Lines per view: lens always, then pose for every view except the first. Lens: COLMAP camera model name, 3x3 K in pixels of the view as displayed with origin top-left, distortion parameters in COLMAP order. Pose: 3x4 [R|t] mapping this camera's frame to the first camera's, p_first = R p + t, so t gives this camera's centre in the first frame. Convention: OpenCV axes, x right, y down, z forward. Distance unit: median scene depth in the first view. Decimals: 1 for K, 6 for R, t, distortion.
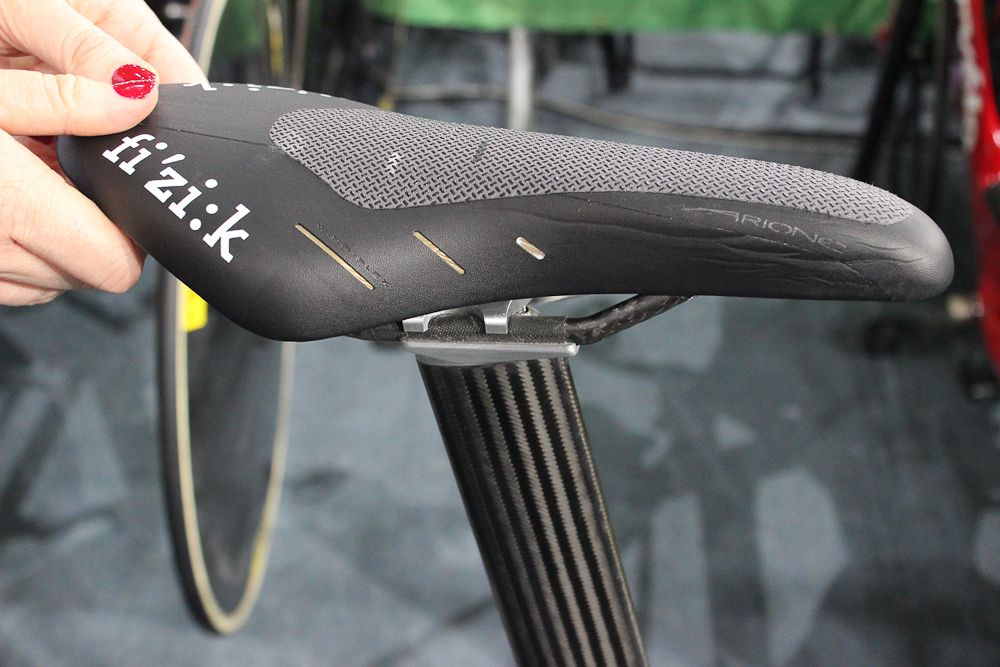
lens RADIAL K [[1951.3, 0, 500.0], [0, 1951.3, 333.5], [0, 0, 1]] dist [0.130531, 0.072753]
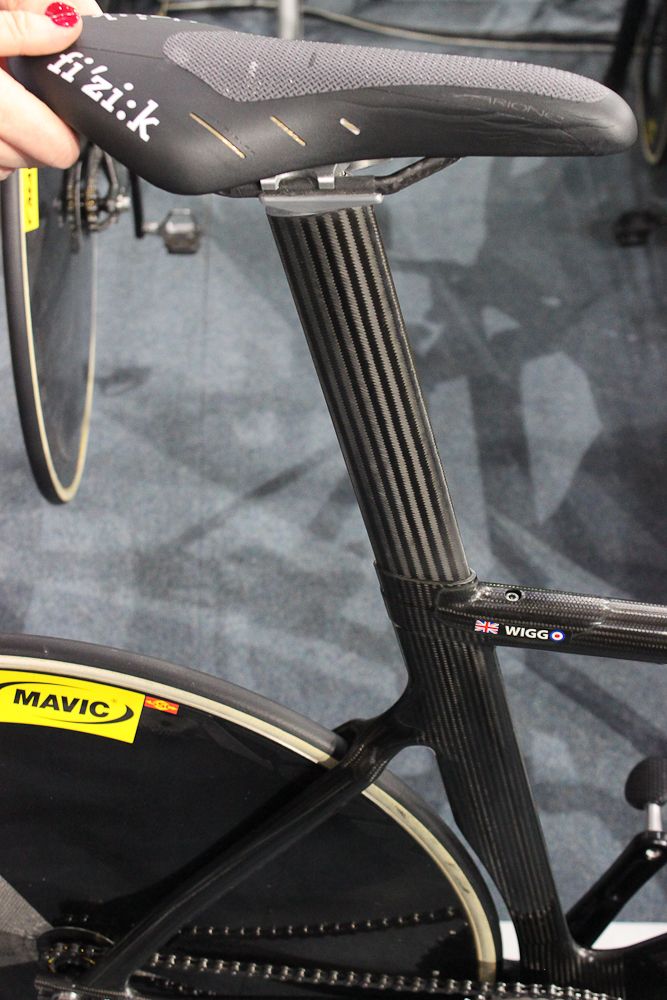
lens RADIAL K [[1951.3, 0, 333.5], [0, 1951.3, 500.0], [0, 0, 1]] dist [0.130531, 0.072753]
pose [[0.999029, -0.032262, 0.030007, -0.048264], [0.028267, 0.991737, 0.125136, 0.047949], [-0.033797, -0.124166, 0.991686, -0.474958]]
